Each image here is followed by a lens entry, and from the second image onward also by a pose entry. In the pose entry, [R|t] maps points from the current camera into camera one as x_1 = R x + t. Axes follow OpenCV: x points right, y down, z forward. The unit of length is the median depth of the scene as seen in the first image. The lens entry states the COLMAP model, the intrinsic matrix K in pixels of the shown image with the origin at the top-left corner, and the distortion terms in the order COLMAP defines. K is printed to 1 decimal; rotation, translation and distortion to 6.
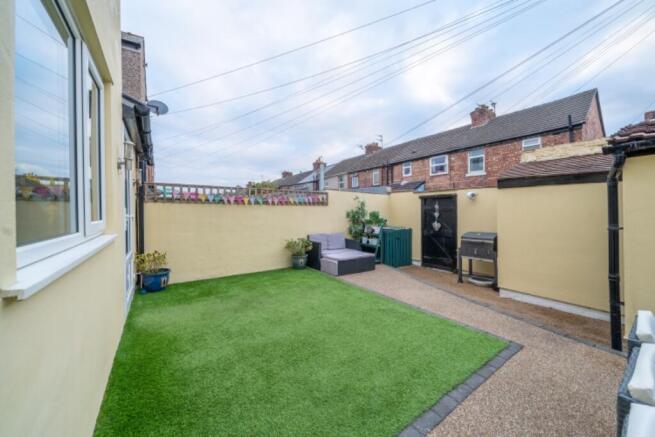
lens RADIAL K [[239.4, 0, 328.6], [0, 239.4, 214.5], [0, 0, 1]] dist [-0.006427, -0.000332]
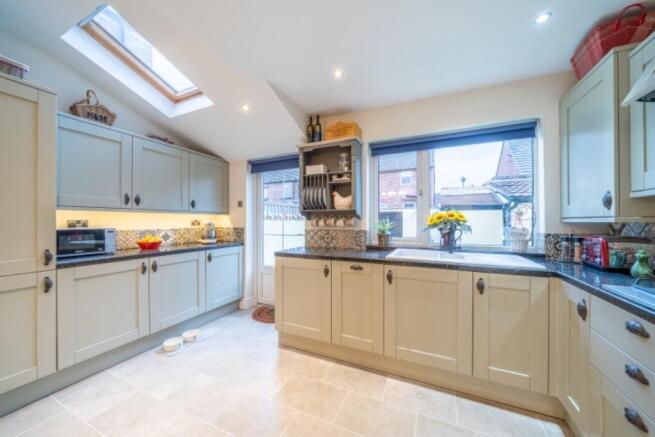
lens RADIAL K [[239.4, 0, 326.6], [0, 239.4, 221.4], [0, 0, 1]] dist [-0.006427, -0.000332]
pose [[0.865576, -0.008878, 0.500699, -0.560721], [0.013620, 0.999890, -0.005815, -0.019142], [-0.500593, 0.011853, 0.865602, -0.052671]]
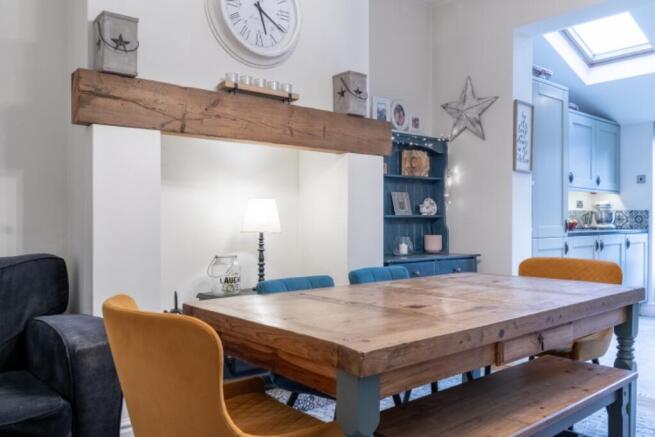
lens RADIAL K [[529.4, 0, 327.8], [0, 529.4, 222.5], [0, 0, 1]] dist [-0.012398, -0.000018]
pose [[0.996665, -0.007327, 0.081273, -1.067963], [0.007902, 0.999946, -0.006753, 0.011885], [-0.081219, 0.007372, 0.996669, -0.348967]]
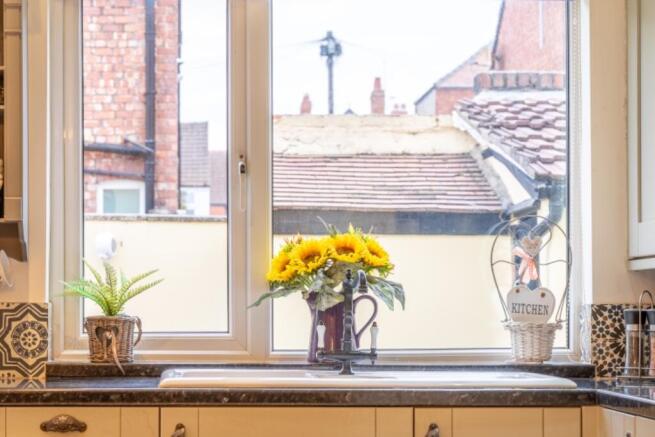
lens RADIAL K [[1783.6, 0, 321.9], [0, 1783.6, 221.4], [0, 0, 1]] dist [0.007354, 0.000000]
pose [[0.504145, 0.033338, 0.862975, -0.894915], [0.015905, 0.998727, -0.047874, -0.002407], [-0.863472, 0.037861, 0.502973, -0.218606]]
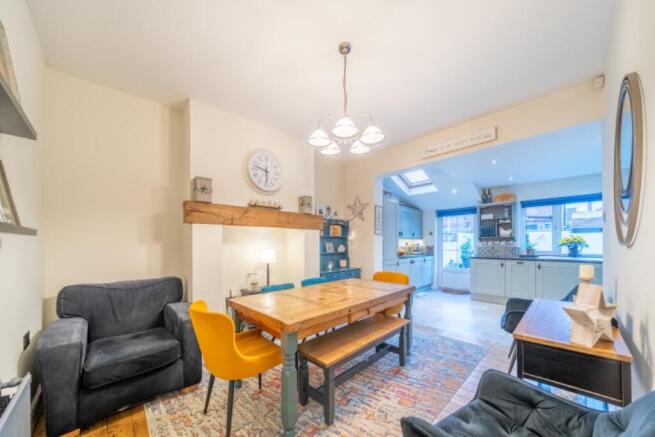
lens RADIAL K [[230.6, 0, 327.5], [0, 230.6, 246.6], [0, 0, 1]] dist [-0.008602, 0.000452]
pose [[0.987675, -0.012258, 0.156038, -1.040702], [0.012641, 0.999919, -0.001464, -0.013963], [-0.156007, 0.003418, 0.987750, -0.382893]]
